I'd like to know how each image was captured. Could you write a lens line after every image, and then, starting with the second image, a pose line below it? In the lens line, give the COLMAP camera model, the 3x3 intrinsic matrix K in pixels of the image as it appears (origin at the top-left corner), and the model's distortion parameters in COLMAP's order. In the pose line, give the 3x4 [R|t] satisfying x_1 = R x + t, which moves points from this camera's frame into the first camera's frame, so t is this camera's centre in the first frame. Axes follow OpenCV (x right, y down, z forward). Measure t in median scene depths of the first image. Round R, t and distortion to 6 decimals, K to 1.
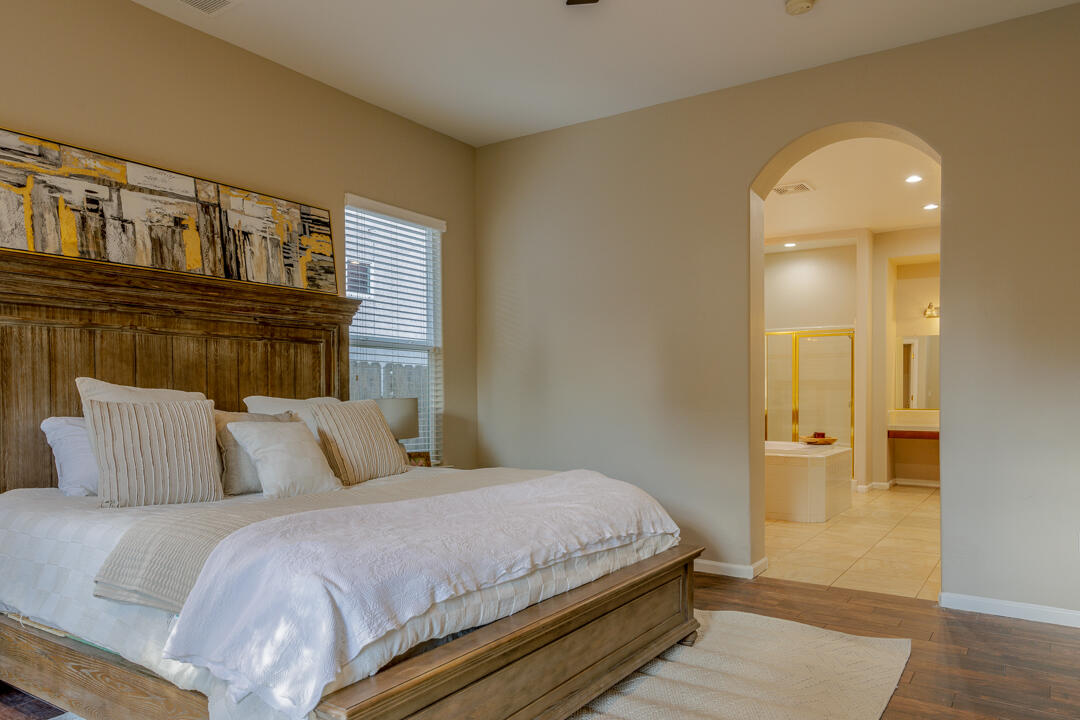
lens RADIAL K [[747.6, 0, 540.2], [0, 747.6, 417.4], [0, 0, 1]] dist [-0.005881, -0.001214]
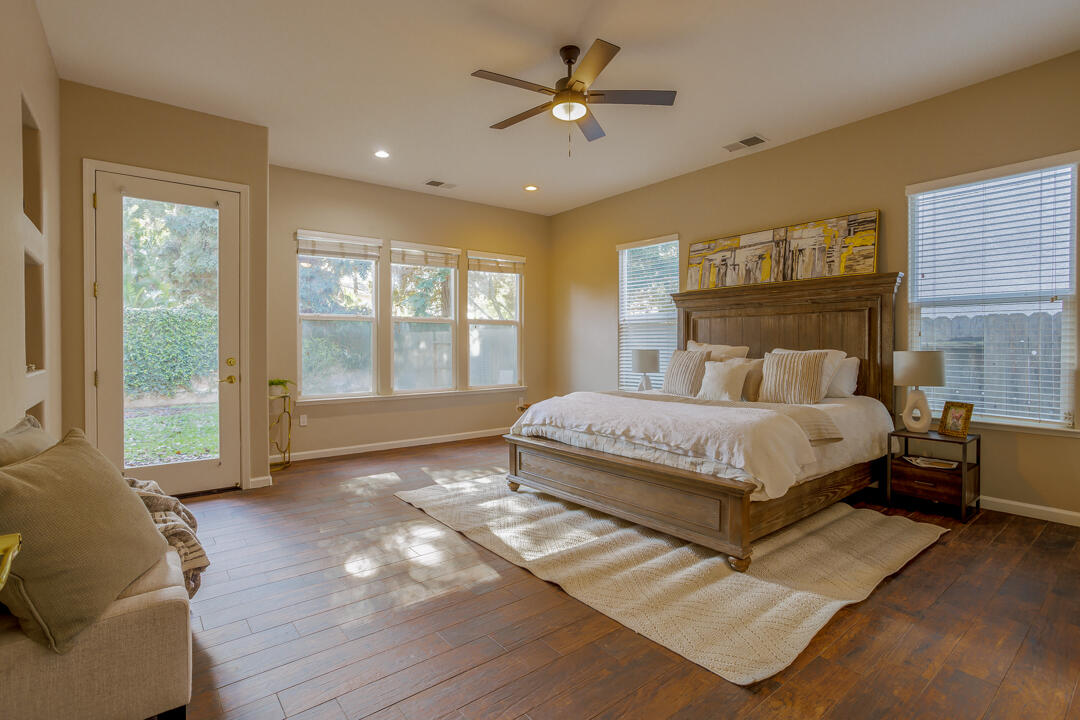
lens RADIAL K [[519.2, 0, 540.0], [0, 519.2, 360.0], [0, 0, 1]] dist [-0.001068, 0.000044]
pose [[-0.300640, 0.026426, -0.953371, 0.887263], [-0.028753, 0.998911, 0.036755, -0.029643], [0.953304, 0.038462, -0.299553, 0.808867]]
